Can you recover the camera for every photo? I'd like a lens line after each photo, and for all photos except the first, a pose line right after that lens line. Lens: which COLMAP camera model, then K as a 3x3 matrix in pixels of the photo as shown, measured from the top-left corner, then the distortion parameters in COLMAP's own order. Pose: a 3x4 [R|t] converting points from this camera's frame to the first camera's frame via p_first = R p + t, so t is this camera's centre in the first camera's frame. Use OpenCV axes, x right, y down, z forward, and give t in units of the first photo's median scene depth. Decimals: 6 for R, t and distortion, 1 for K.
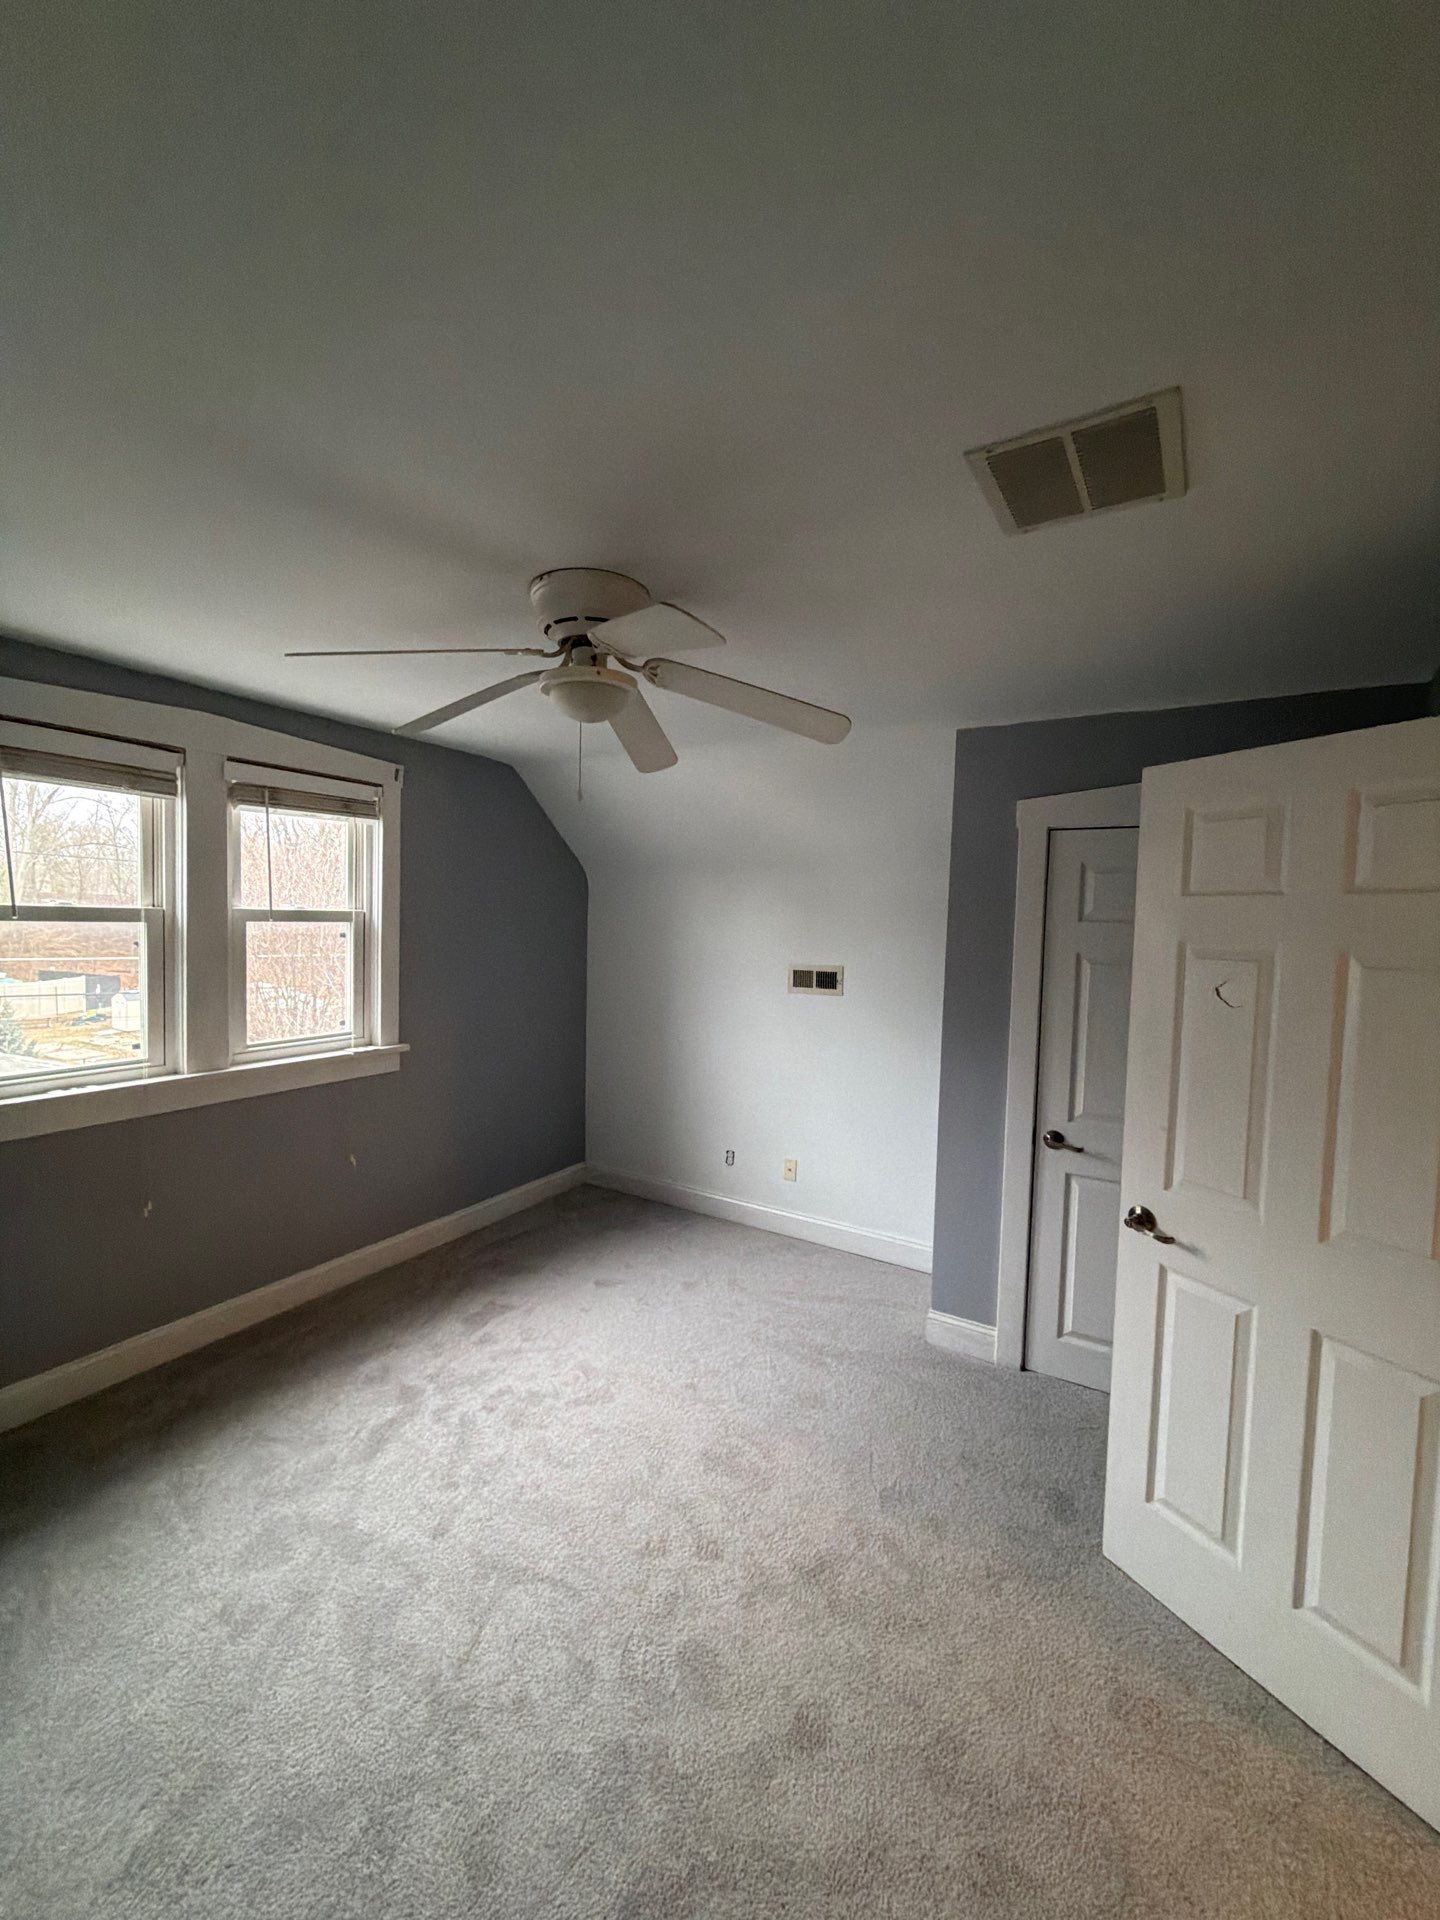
lens RADIAL K [[762.6, 0, 722.5], [0, 762.6, 959.3], [0, 0, 1]] dist [-0.000166, 0.000028]
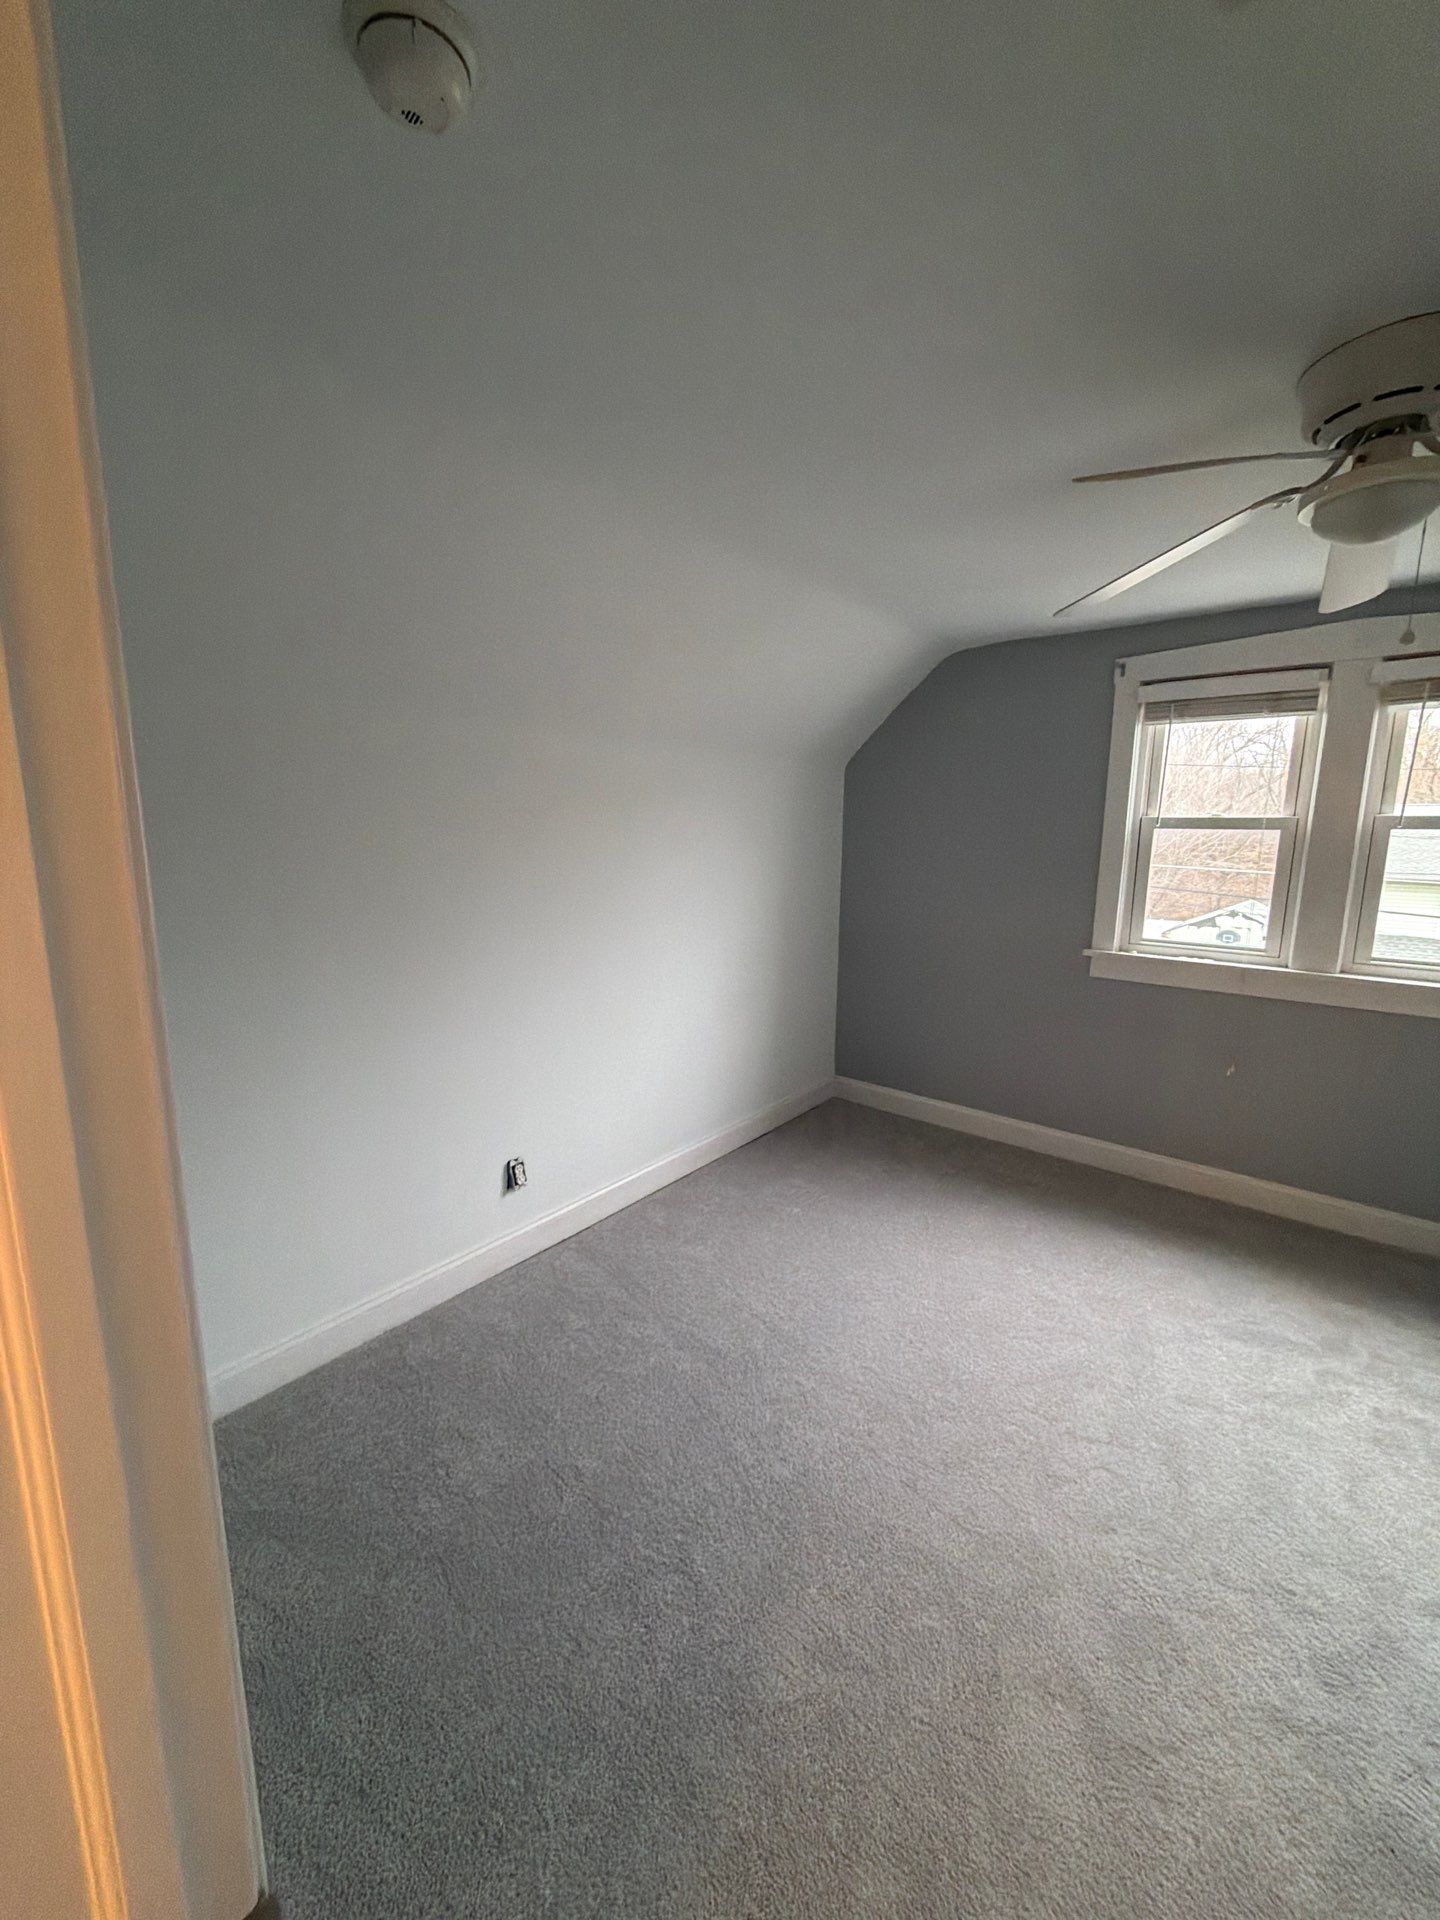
lens RADIAL K [[762.6, 0, 722.5], [0, 762.6, 959.3], [0, 0, 1]] dist [-0.000166, 0.000028]
pose [[-0.143614, 0.139527, -0.979749, 0.526861], [-0.070447, 0.986058, 0.150752, 0.030196], [0.987123, 0.090670, -0.131783, 0.359252]]
